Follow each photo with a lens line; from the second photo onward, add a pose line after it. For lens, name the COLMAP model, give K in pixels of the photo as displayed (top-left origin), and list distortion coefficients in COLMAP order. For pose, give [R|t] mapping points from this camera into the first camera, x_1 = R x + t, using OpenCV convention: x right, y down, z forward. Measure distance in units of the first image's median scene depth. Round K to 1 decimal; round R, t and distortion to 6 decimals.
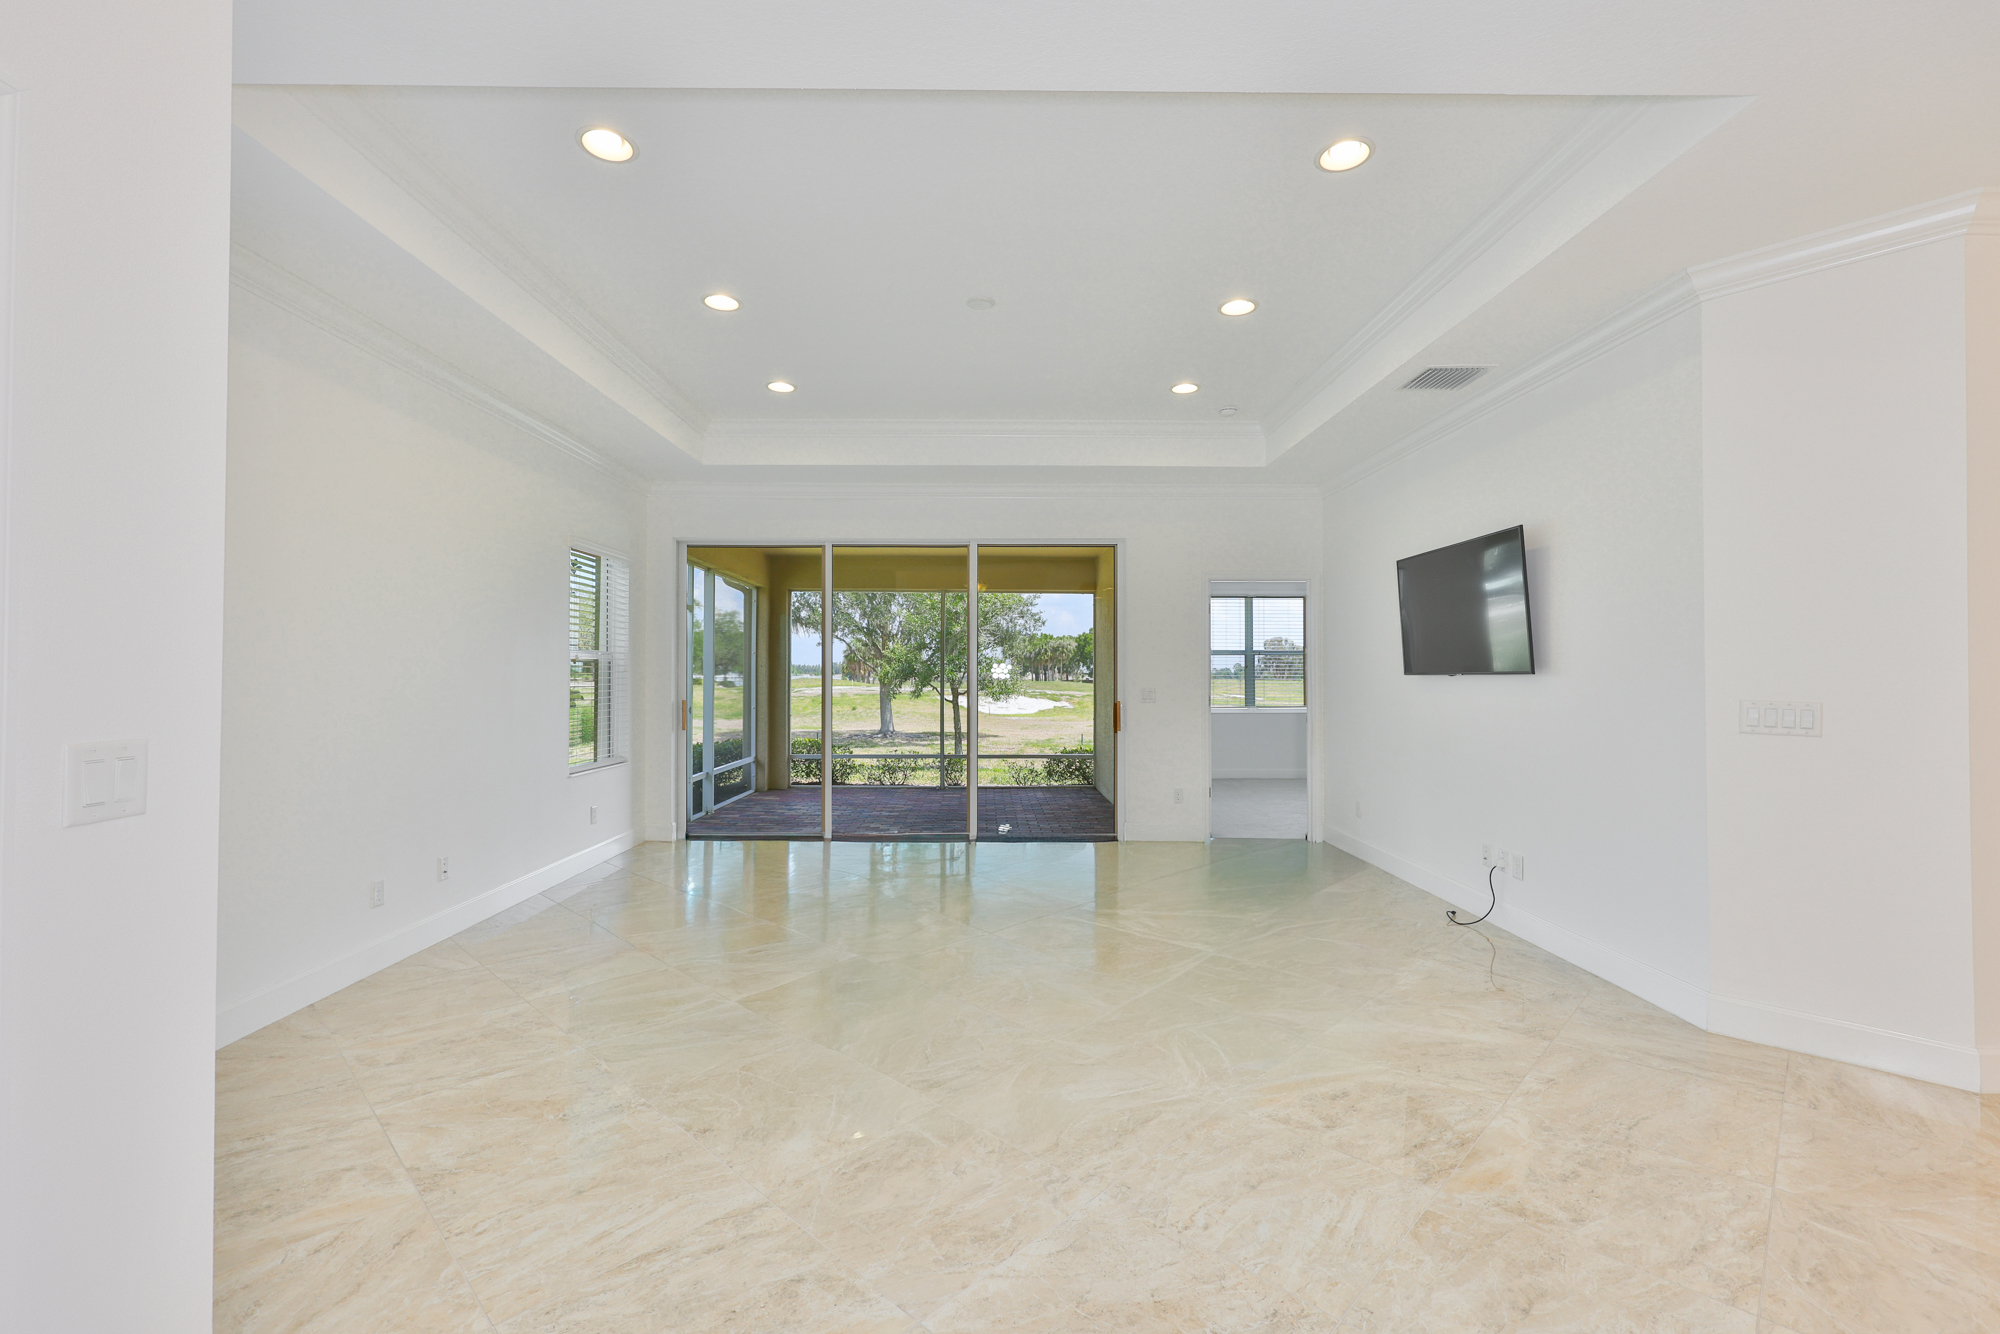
lens RADIAL K [[850.7, 0, 1000.4], [0, 850.7, 675.3], [0, 0, 1]] dist [-0.003930, 0.002269]
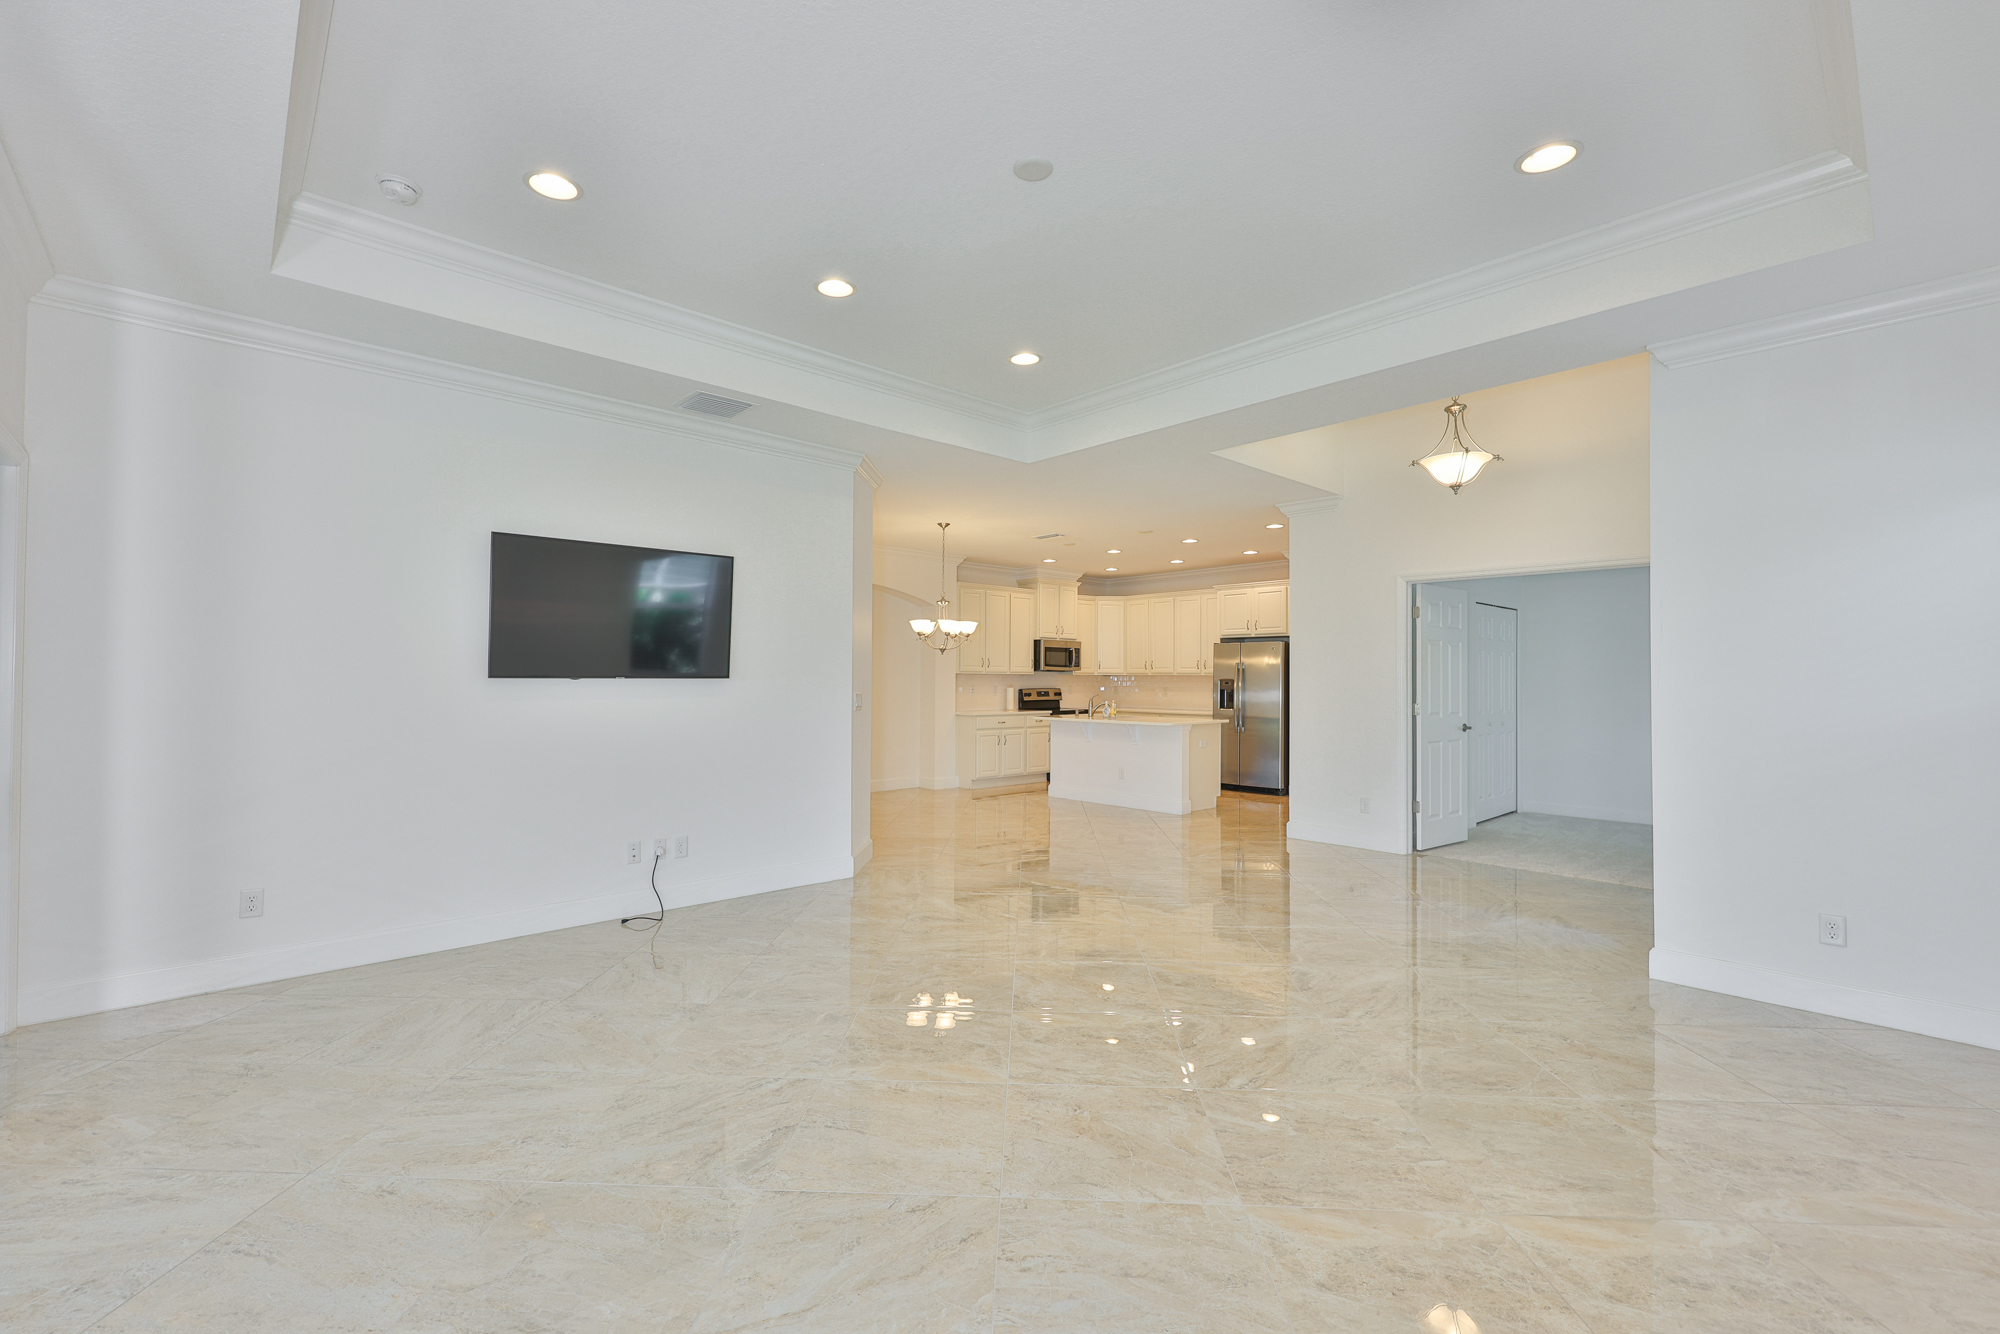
lens RADIAL K [[850.7, 0, 995.5], [0, 850.7, 655.0], [0, 0, 1]] dist [-0.003930, 0.002269]
pose [[-0.666916, 0.021334, 0.744827, -0.324396], [-0.004720, 0.999449, -0.032853, 0.001857], [-0.745118, -0.025426, -0.666448, 0.891090]]
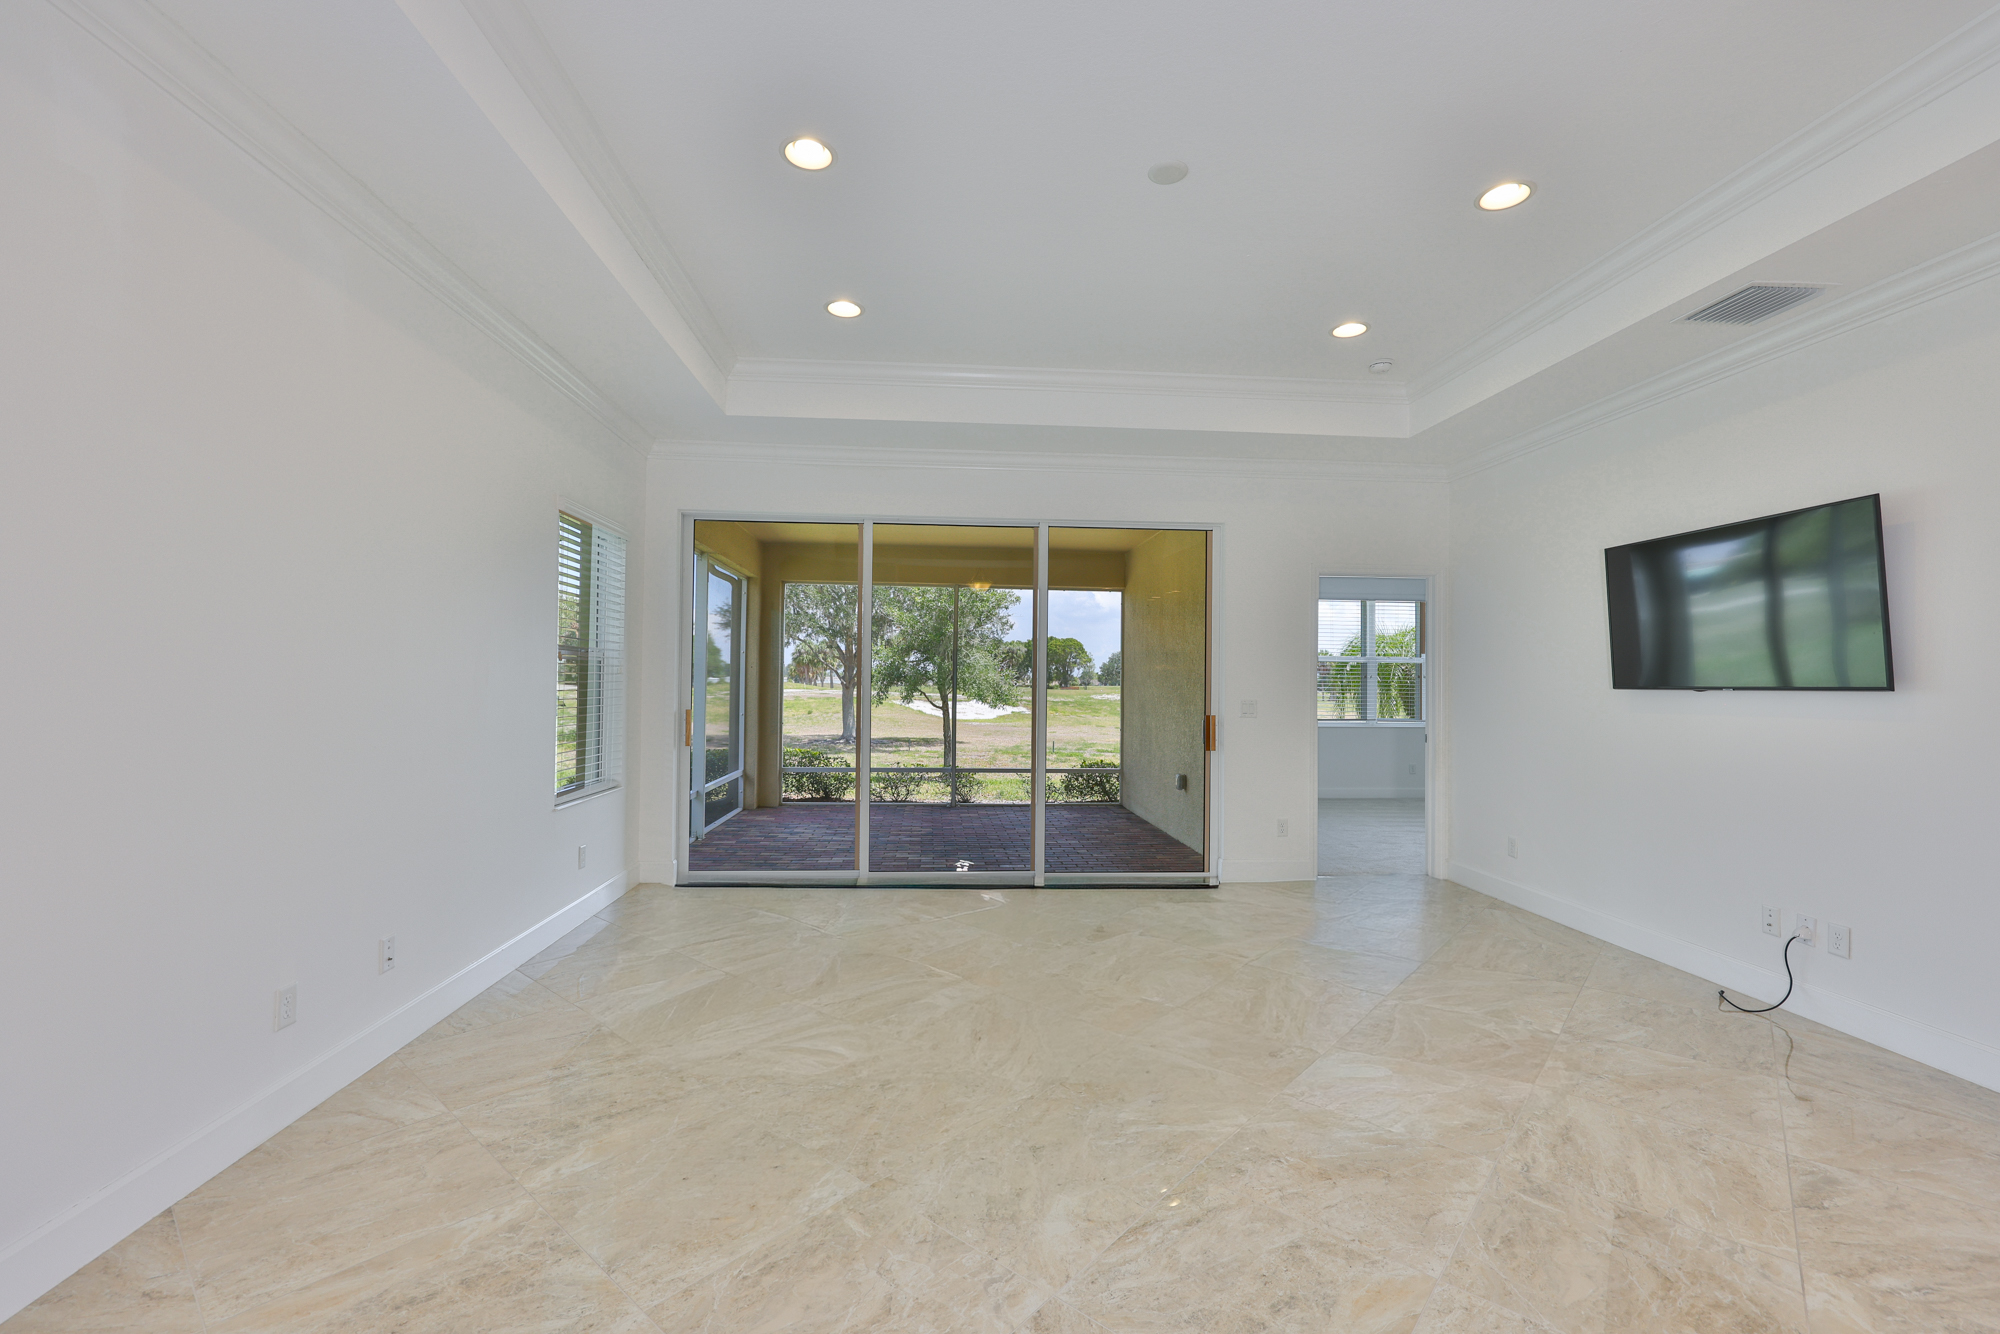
lens RADIAL K [[850.7, 0, 998.4], [0, 850.7, 671.1], [0, 0, 1]] dist [-0.003930, 0.002269]
pose [[0.998221, 0.012189, 0.058356, -0.122214], [-0.011605, 0.999879, -0.010331, -0.001356], [-0.058475, 0.009635, 0.998242, 0.168302]]
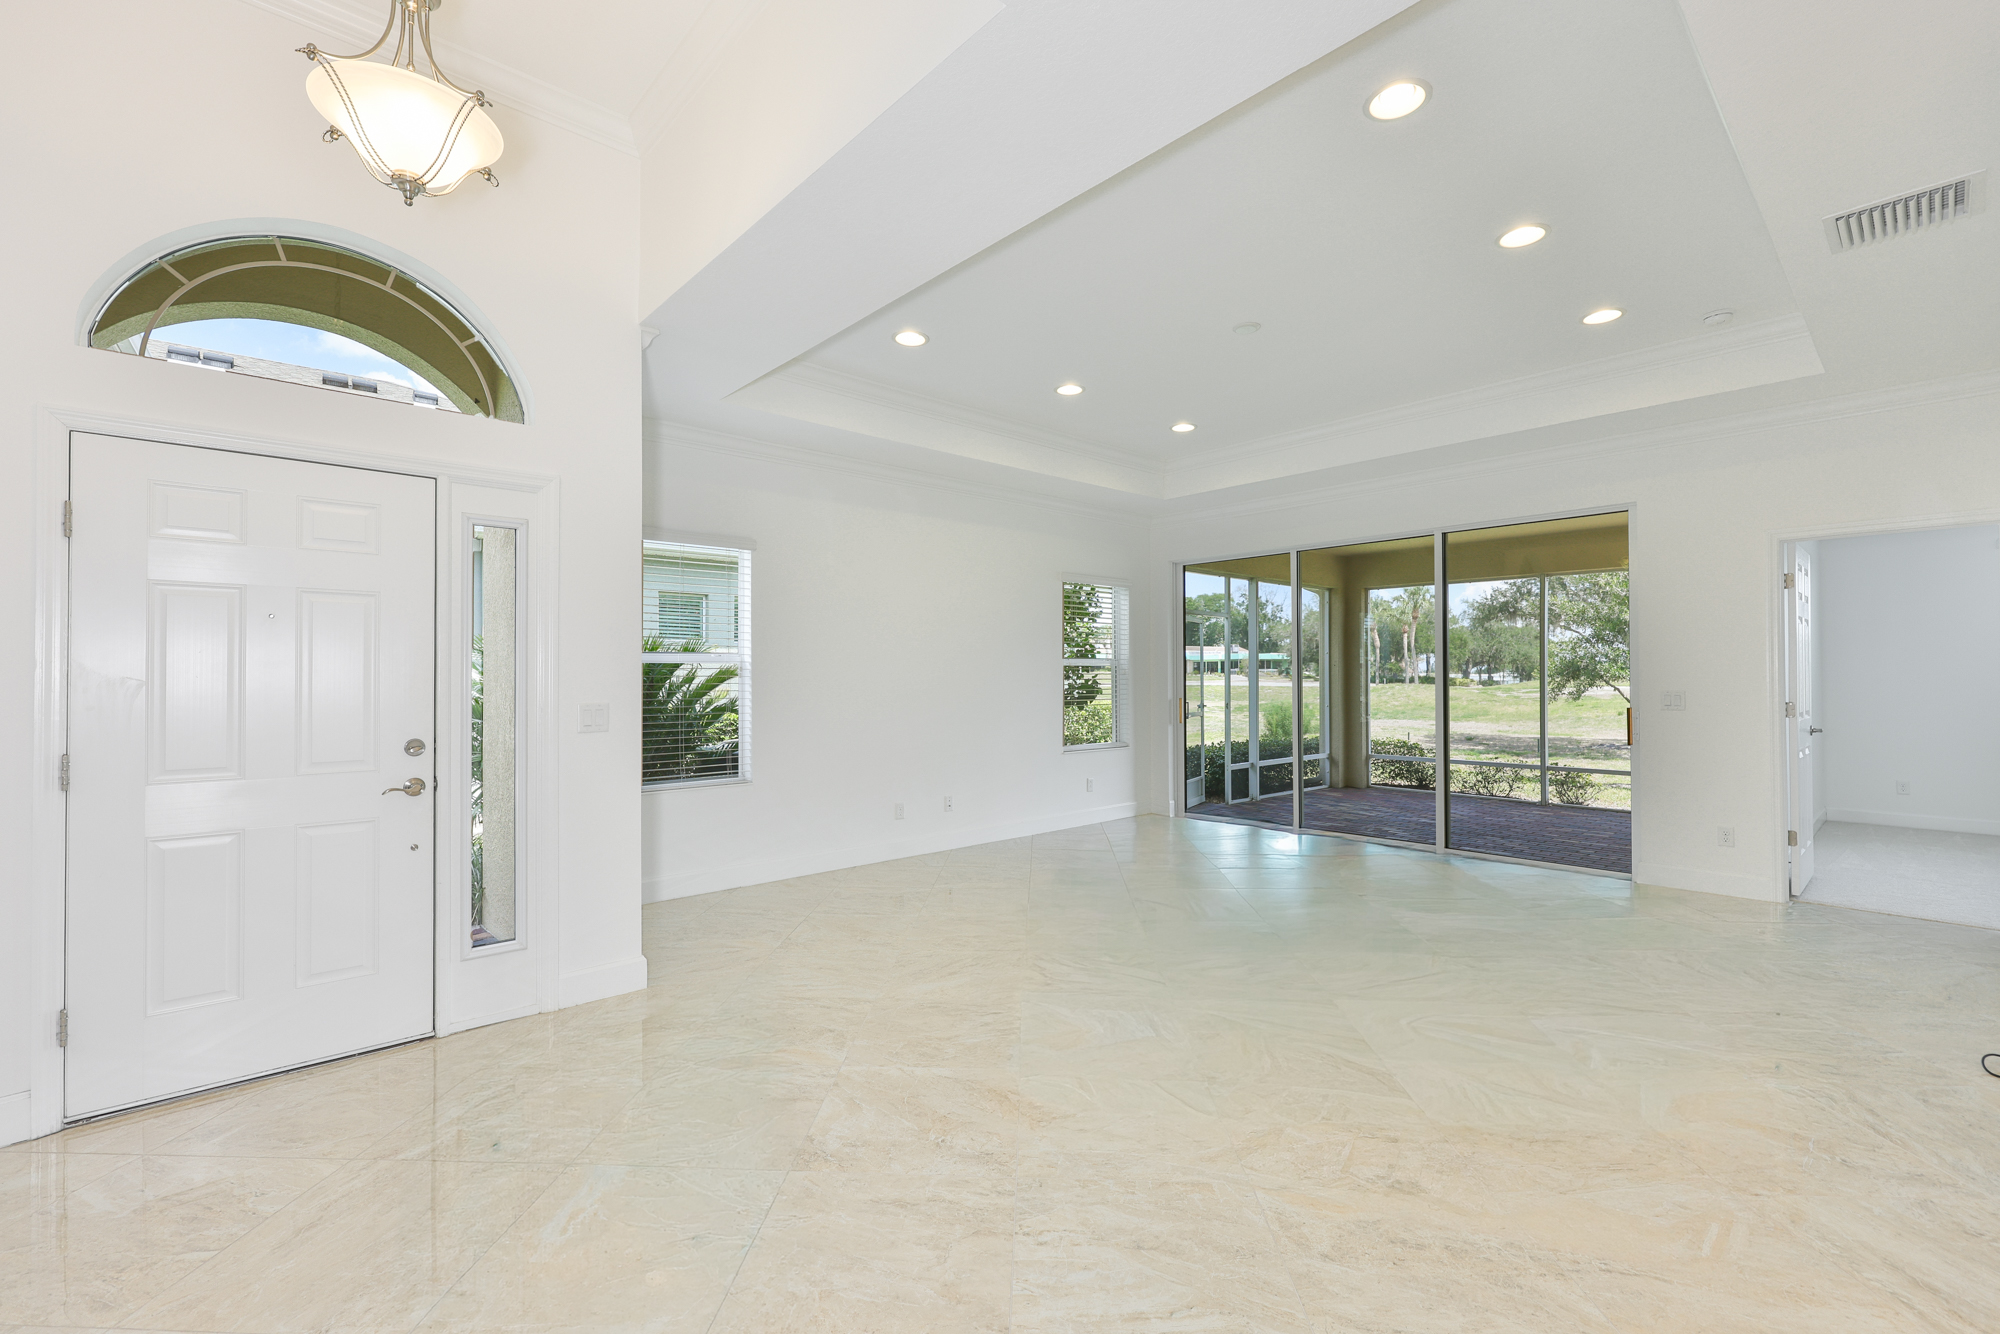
lens RADIAL K [[850.7, 0, 993.1], [0, 850.7, 670.0], [0, 0, 1]] dist [-0.003930, 0.002269]
pose [[0.660637, -0.007696, -0.750666, 0.335825], [0.004766, 0.999970, -0.006058, -0.001260], [0.750690, 0.000424, 0.660654, 0.029130]]
